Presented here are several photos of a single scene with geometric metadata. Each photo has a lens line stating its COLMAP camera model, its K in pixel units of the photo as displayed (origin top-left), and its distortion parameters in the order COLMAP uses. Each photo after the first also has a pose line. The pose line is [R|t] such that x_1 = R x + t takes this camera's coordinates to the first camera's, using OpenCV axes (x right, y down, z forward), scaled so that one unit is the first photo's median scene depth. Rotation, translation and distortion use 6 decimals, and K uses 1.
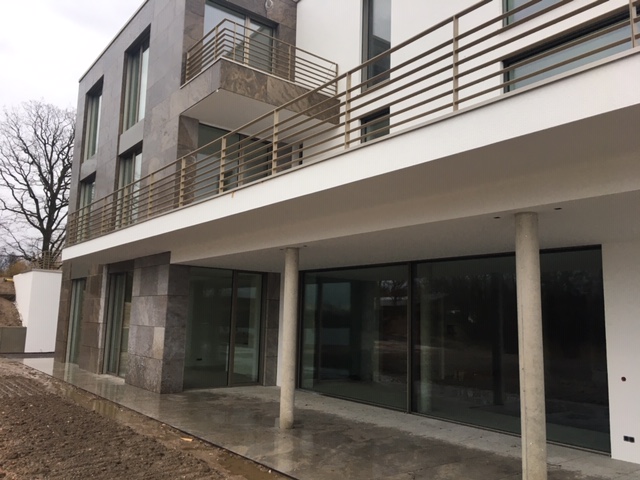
lens RADIAL K [[547.8, 0, 320.0], [0, 547.8, 240.0], [0, 0, 1]] dist [0.045826, -0.063929]
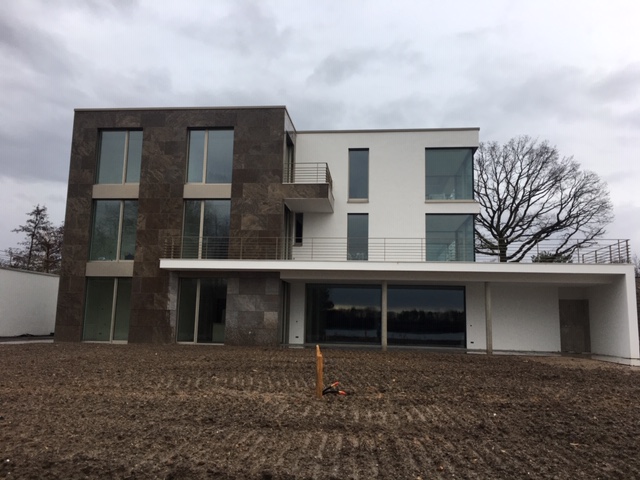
lens RADIAL K [[547.8, 0, 320.0], [0, 547.8, 240.0], [0, 0, 1]] dist [0.045826, -0.063929]
pose [[0.698958, 0.102756, 0.707742, -1.514060], [-0.108819, 0.993382, -0.036759, -0.033464], [-0.706835, -0.051323, 0.705514, -0.418544]]
